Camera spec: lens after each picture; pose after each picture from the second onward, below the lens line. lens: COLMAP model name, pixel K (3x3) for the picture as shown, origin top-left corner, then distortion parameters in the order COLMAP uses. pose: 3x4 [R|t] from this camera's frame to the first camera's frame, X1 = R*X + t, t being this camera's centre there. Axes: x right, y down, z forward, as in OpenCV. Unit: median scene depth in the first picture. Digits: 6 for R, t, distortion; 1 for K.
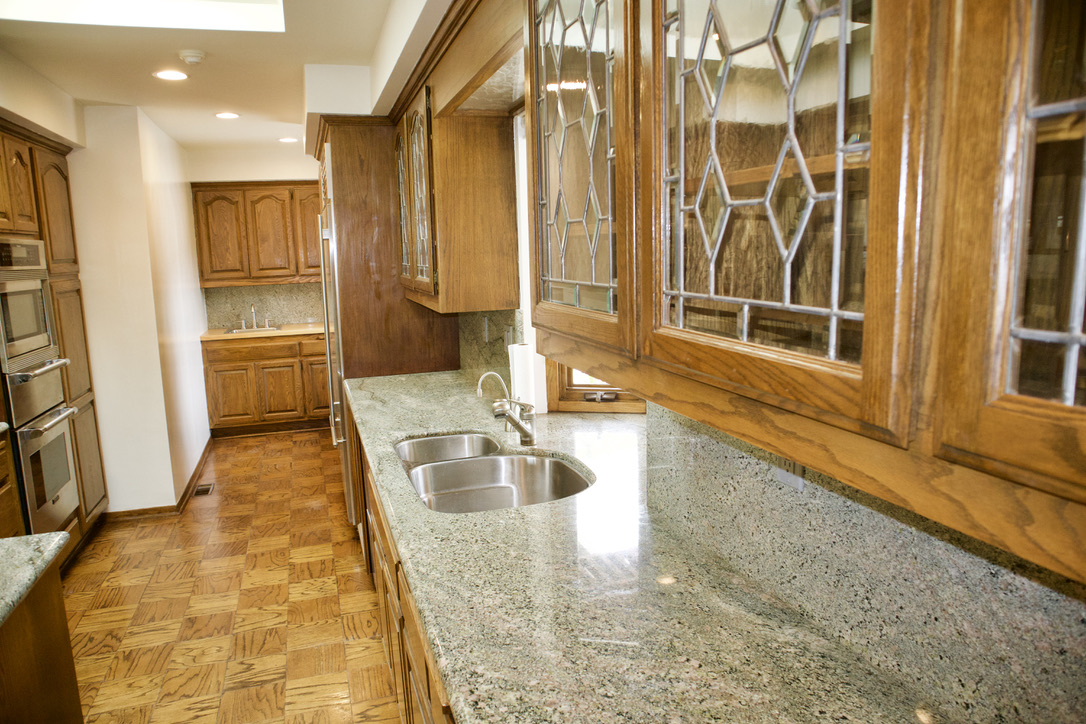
lens RADIAL K [[779.3, 0, 540.4], [0, 779.3, 370.4], [0, 0, 1]] dist [-0.048193, 0.004093]
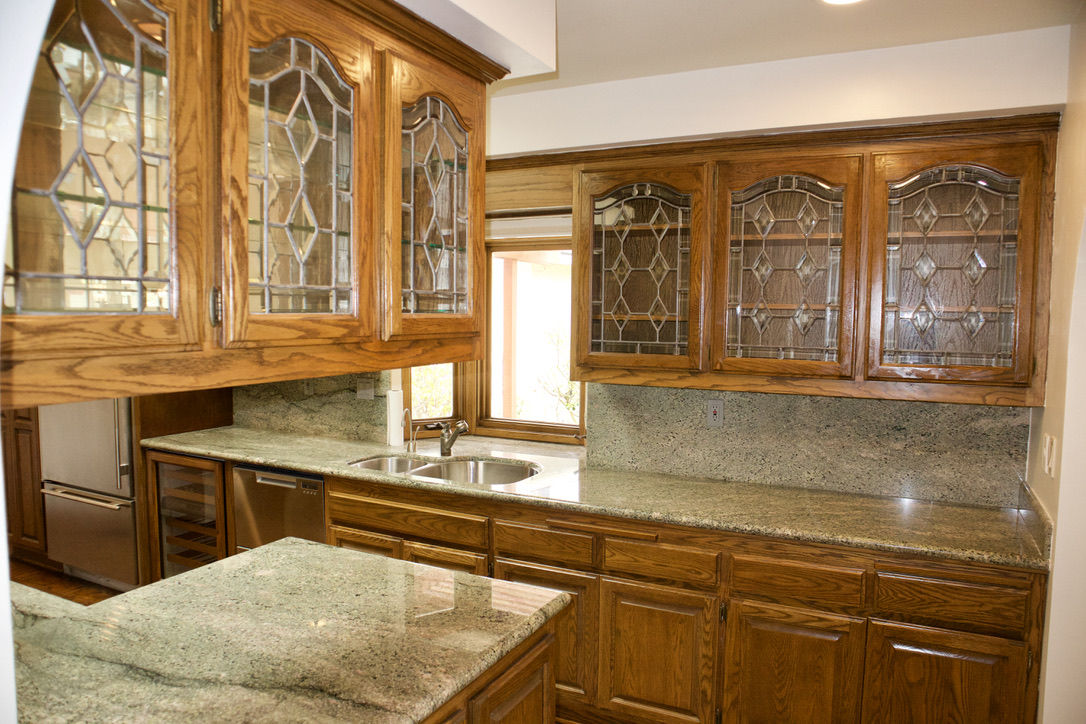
lens RADIAL K [[779.3, 0, 542.5], [0, 779.3, 364.7], [0, 0, 1]] dist [-0.048193, 0.004093]
pose [[0.690097, -0.011111, 0.723632, -2.106746], [0.091008, 0.993277, -0.071539, 0.095329], [-0.717972, 0.115226, 0.686469, -0.350786]]
